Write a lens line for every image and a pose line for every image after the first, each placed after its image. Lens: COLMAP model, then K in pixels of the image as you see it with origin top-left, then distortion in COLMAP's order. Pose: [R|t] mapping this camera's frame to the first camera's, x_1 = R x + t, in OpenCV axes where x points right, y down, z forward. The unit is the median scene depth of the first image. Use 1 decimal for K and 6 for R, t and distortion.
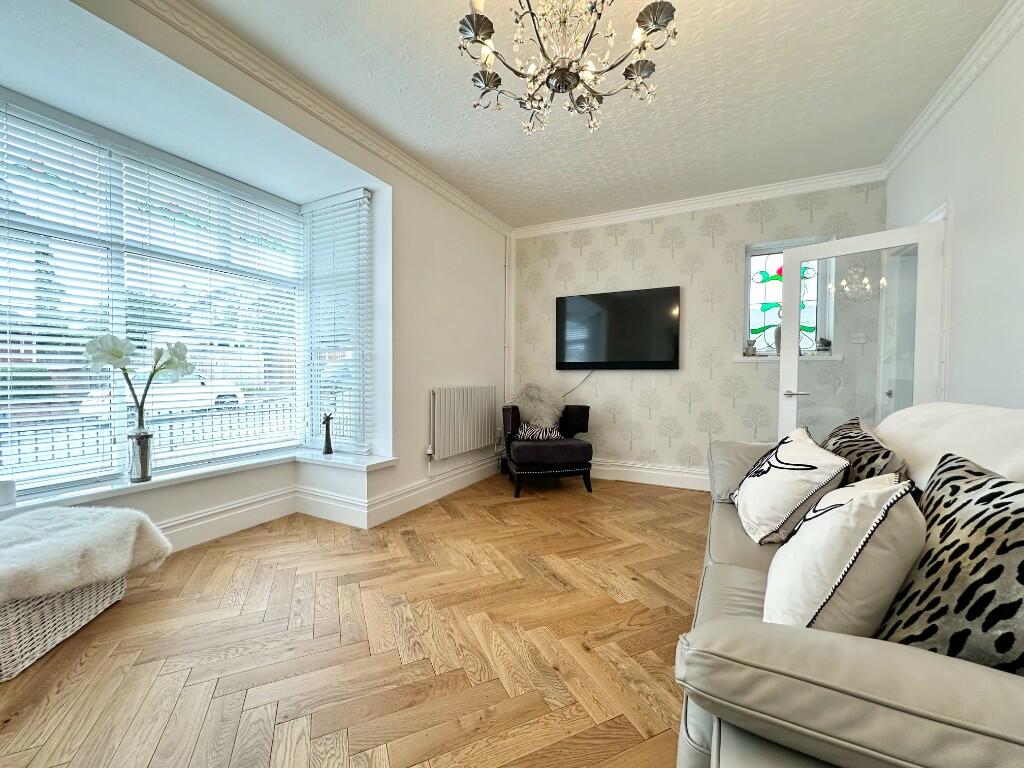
lens RADIAL K [[408.6, 0, 510.5], [0, 408.6, 389.3], [0, 0, 1]] dist [0.001455, 0.000535]
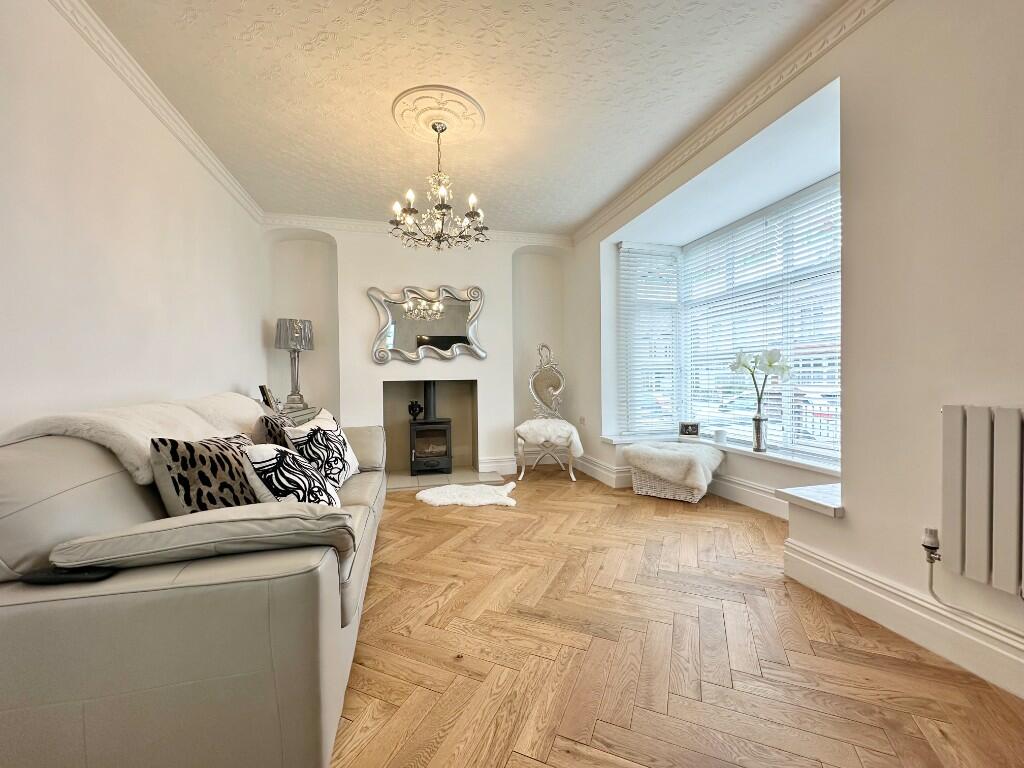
lens RADIAL K [[408.6, 0, 513.9], [0, 408.6, 380.5], [0, 0, 1]] dist [0.001455, 0.000535]
pose [[-0.741008, 0.006332, -0.671466, 0.662390], [-0.021906, 0.999195, 0.033598, -0.047200], [0.671139, 0.039605, -0.740273, 1.466002]]
